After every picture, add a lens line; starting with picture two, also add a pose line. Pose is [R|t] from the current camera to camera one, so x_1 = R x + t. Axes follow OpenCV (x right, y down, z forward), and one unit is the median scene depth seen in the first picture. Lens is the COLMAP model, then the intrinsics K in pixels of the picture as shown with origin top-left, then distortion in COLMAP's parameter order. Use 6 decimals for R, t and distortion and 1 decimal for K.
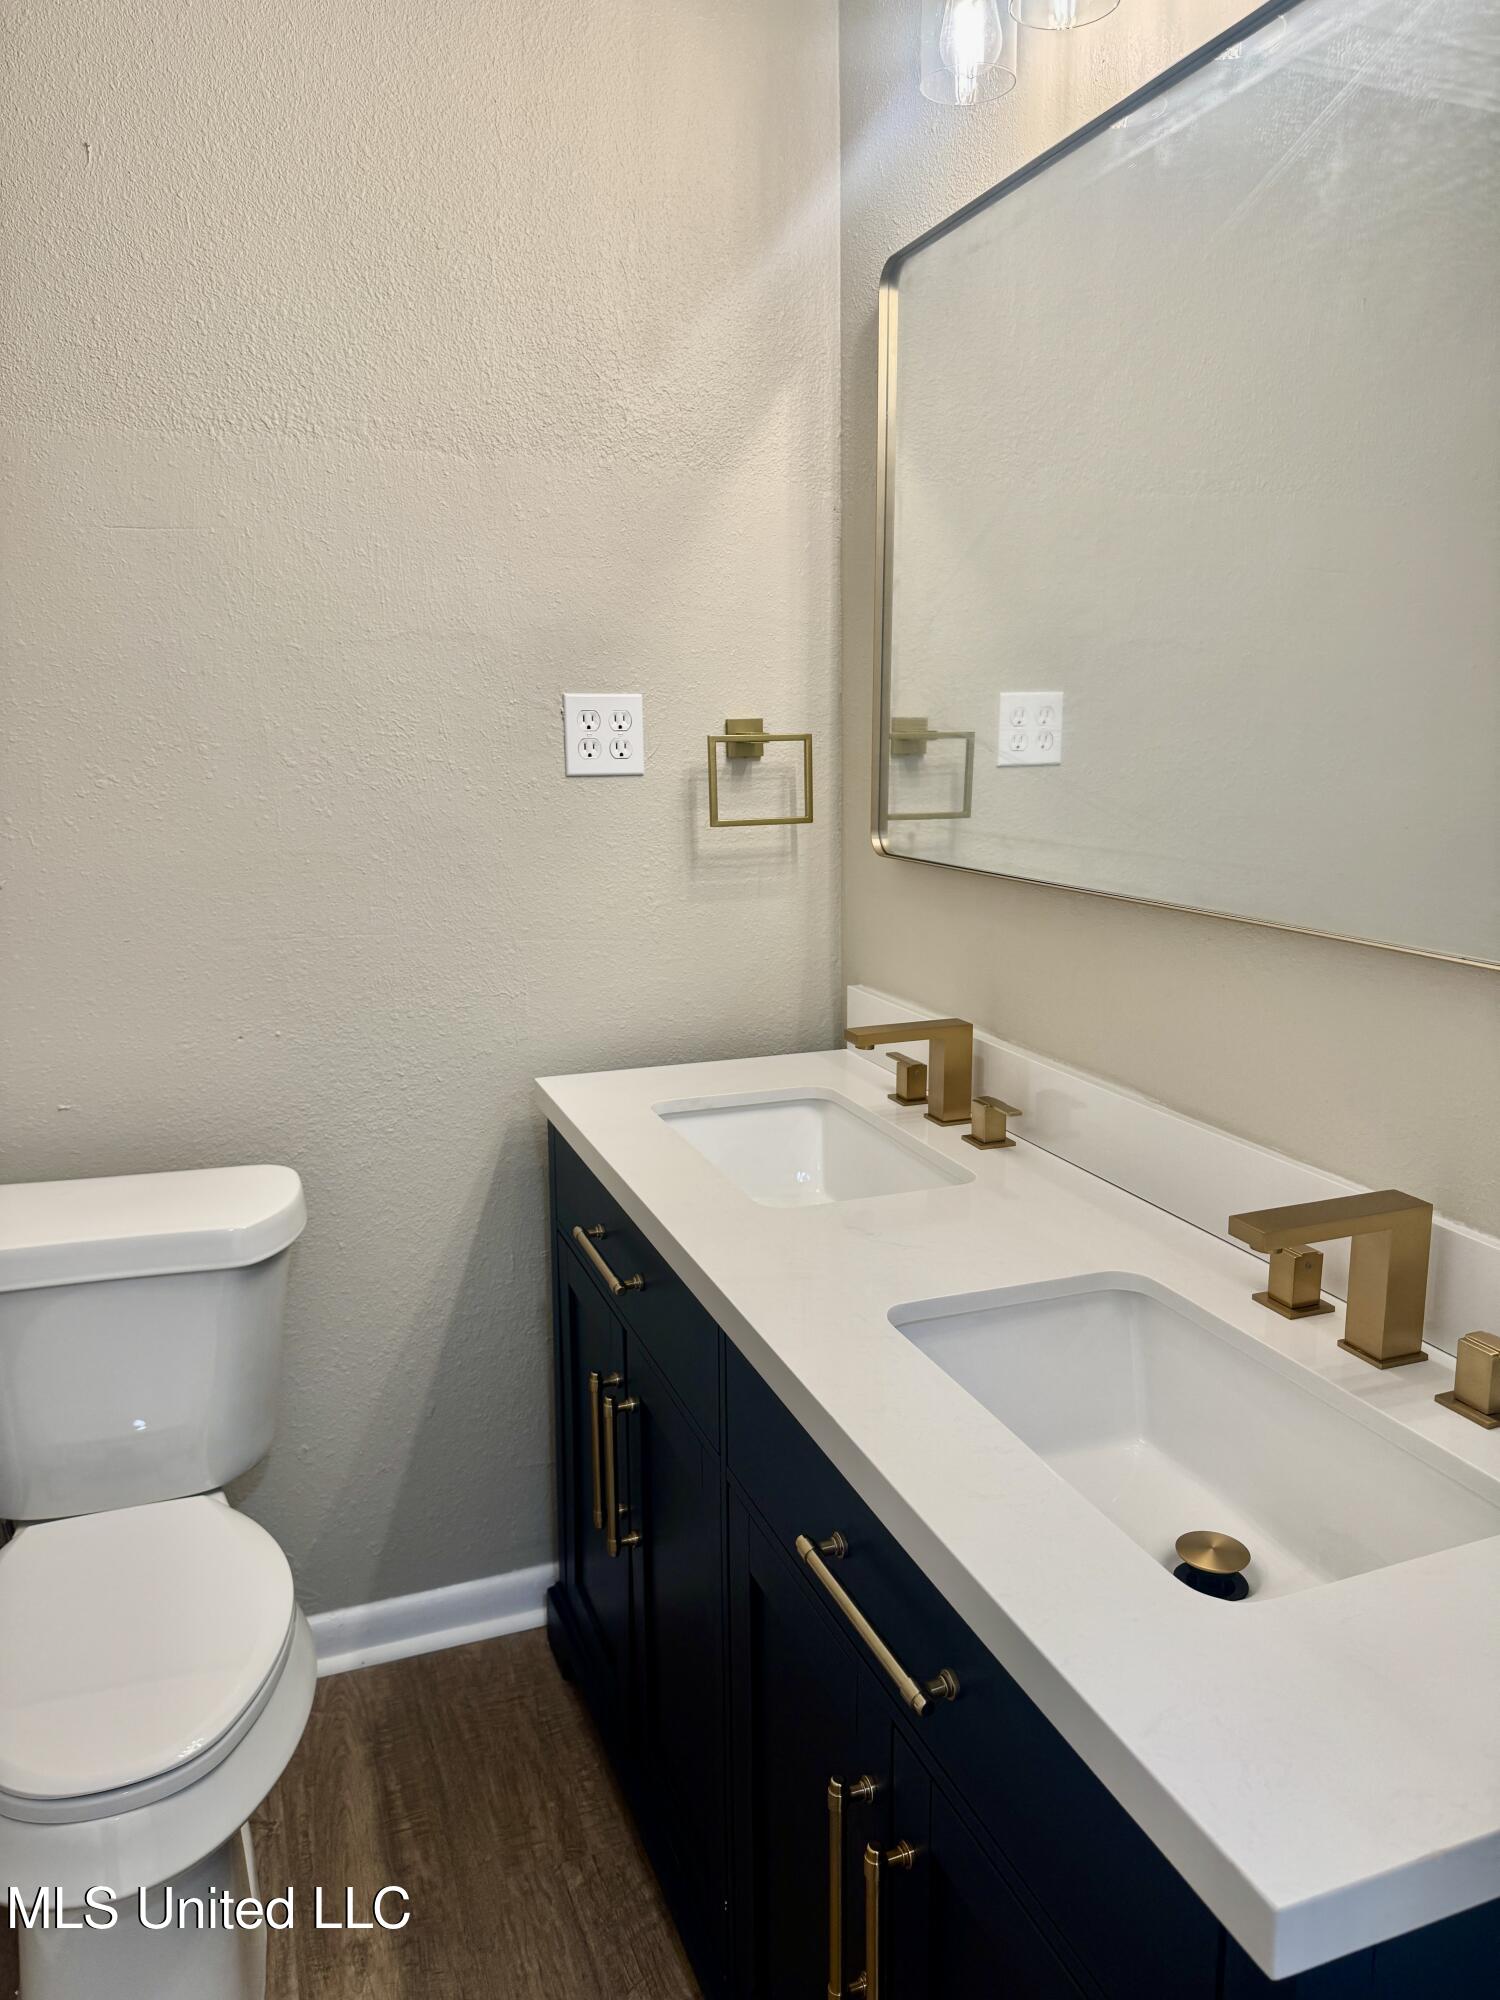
lens RADIAL K [[1402.8, 0, 763.5], [0, 1402.8, 991.1], [0, 0, 1]] dist [0.057818, -0.074591]
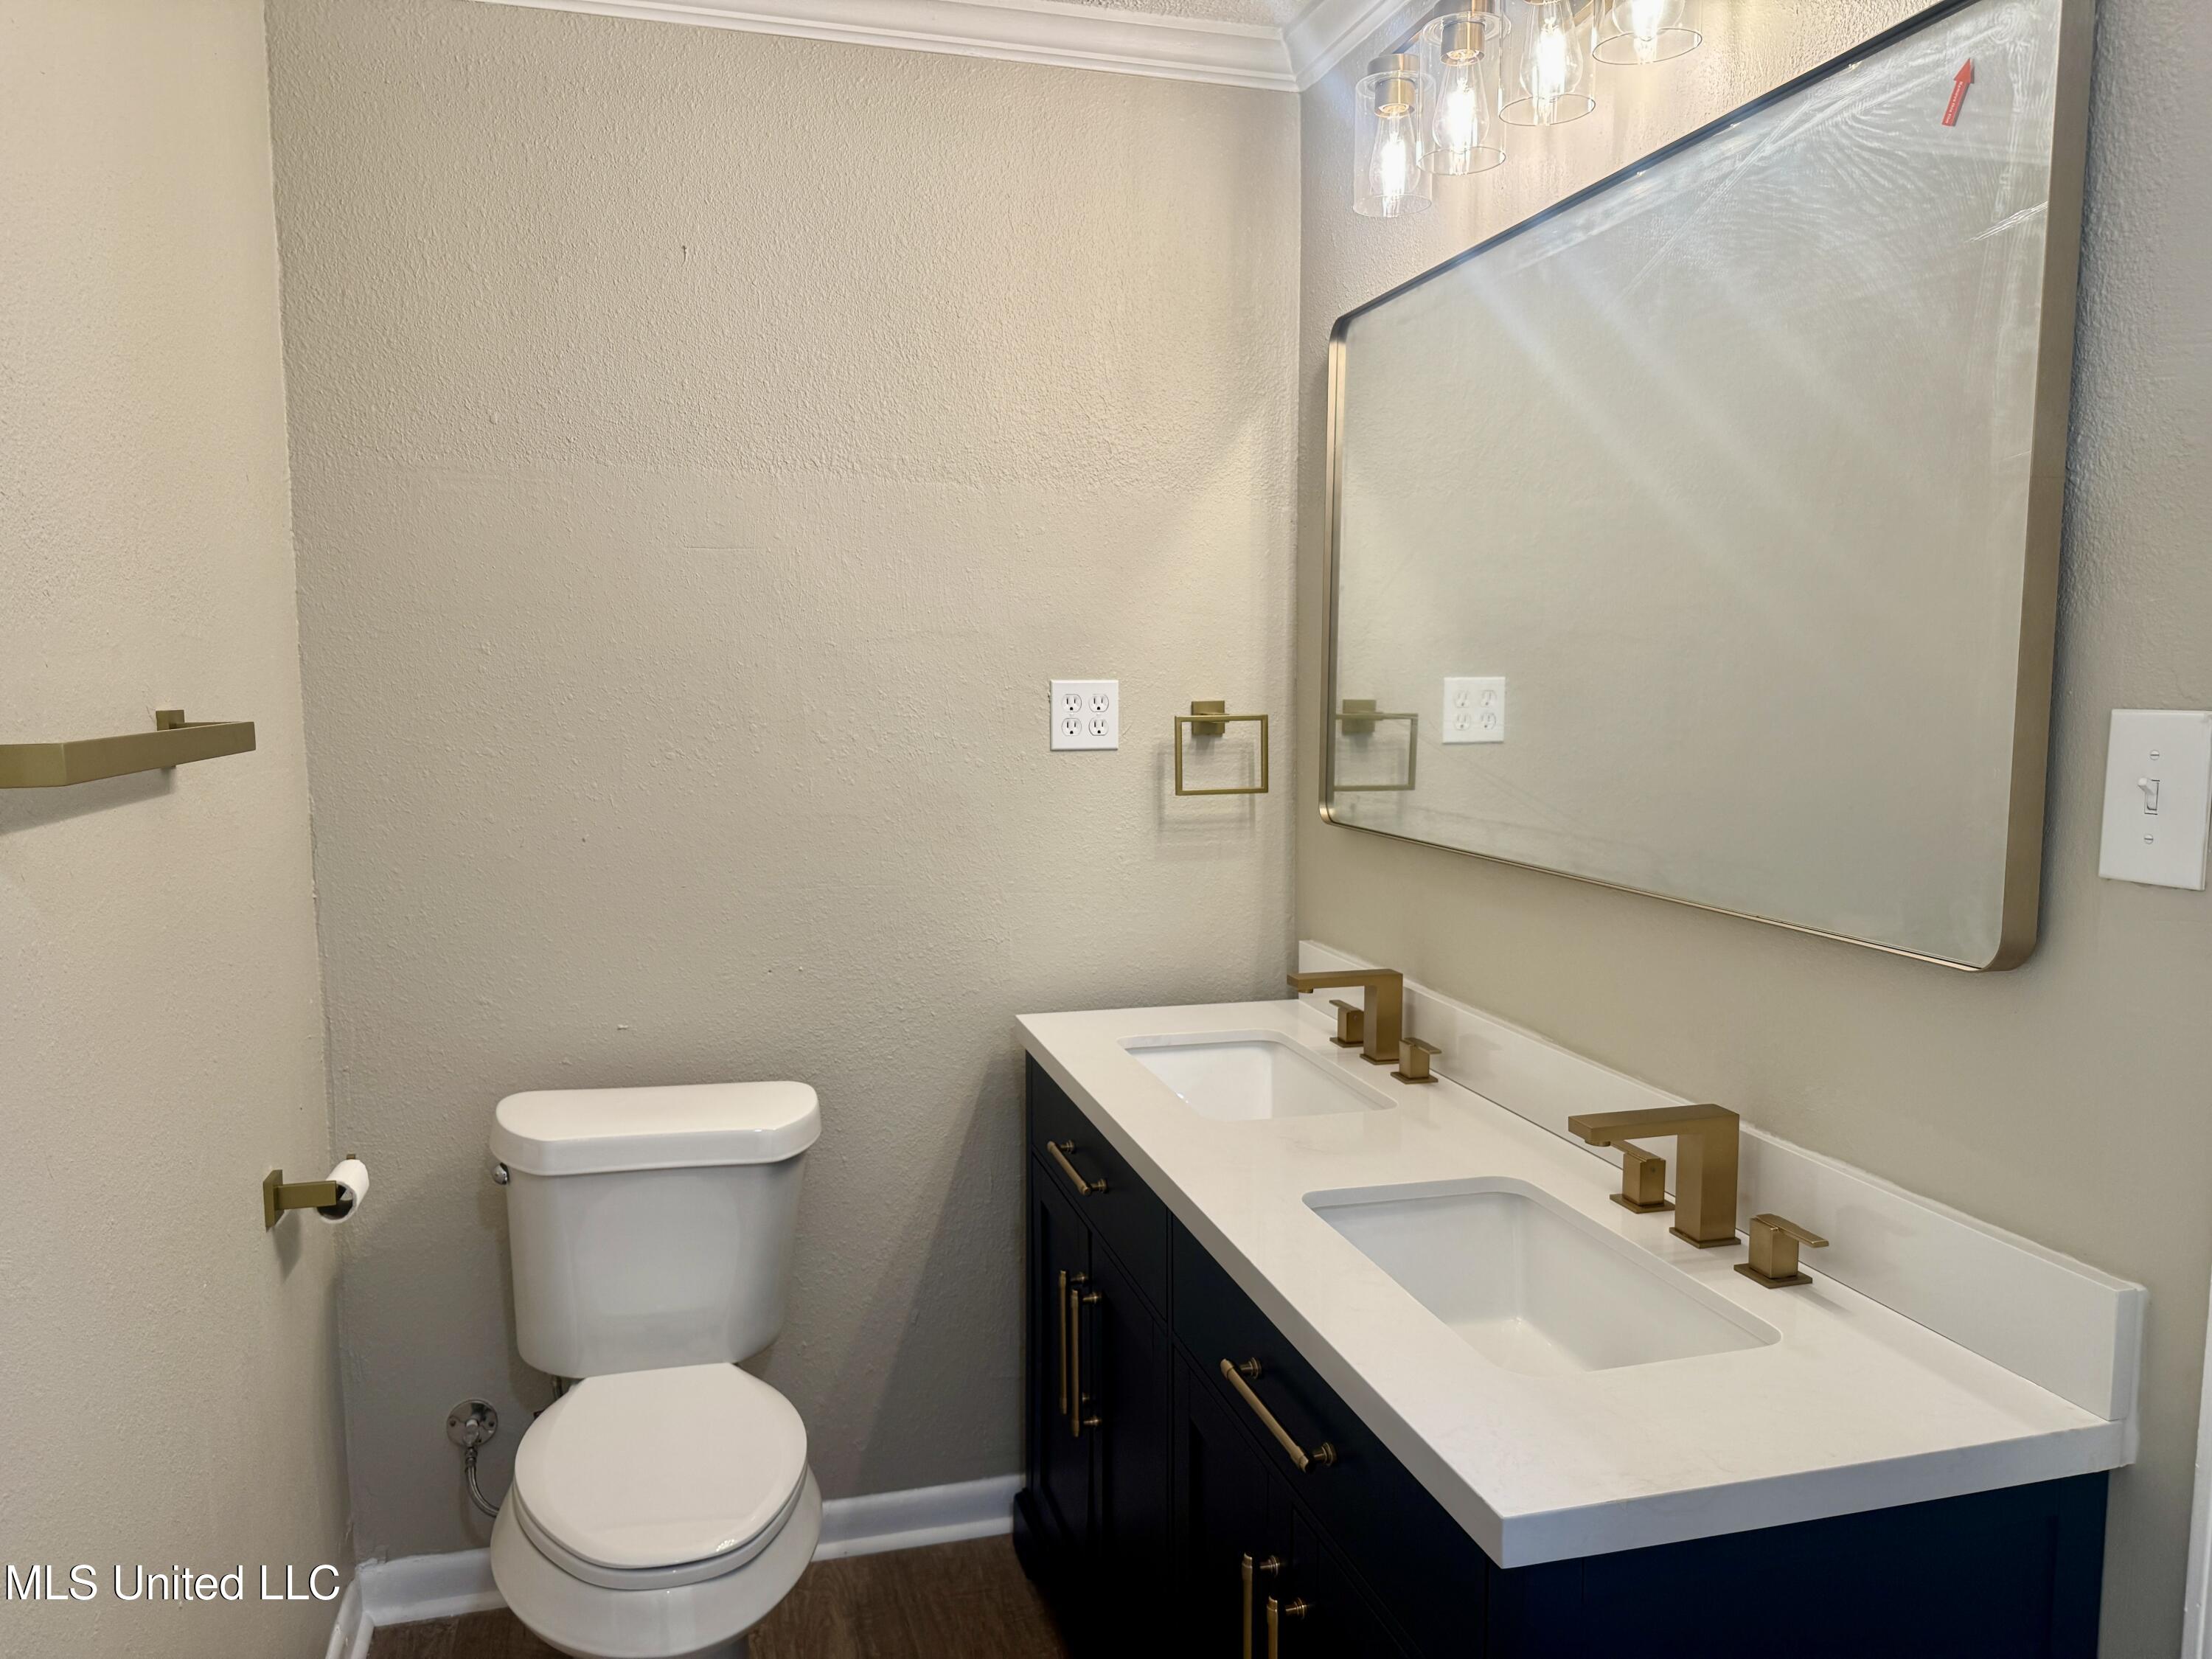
lens RADIAL K [[1551.5, 0, 1096.2], [0, 1551.5, 818.8], [0, 0, 1]] dist [0.057818, -0.074591]
pose [[0.994676, 0.014658, -0.102006, 0.028460], [-0.024133, 0.995441, -0.092279, 0.019972], [0.100188, 0.094250, 0.990494, -0.268045]]
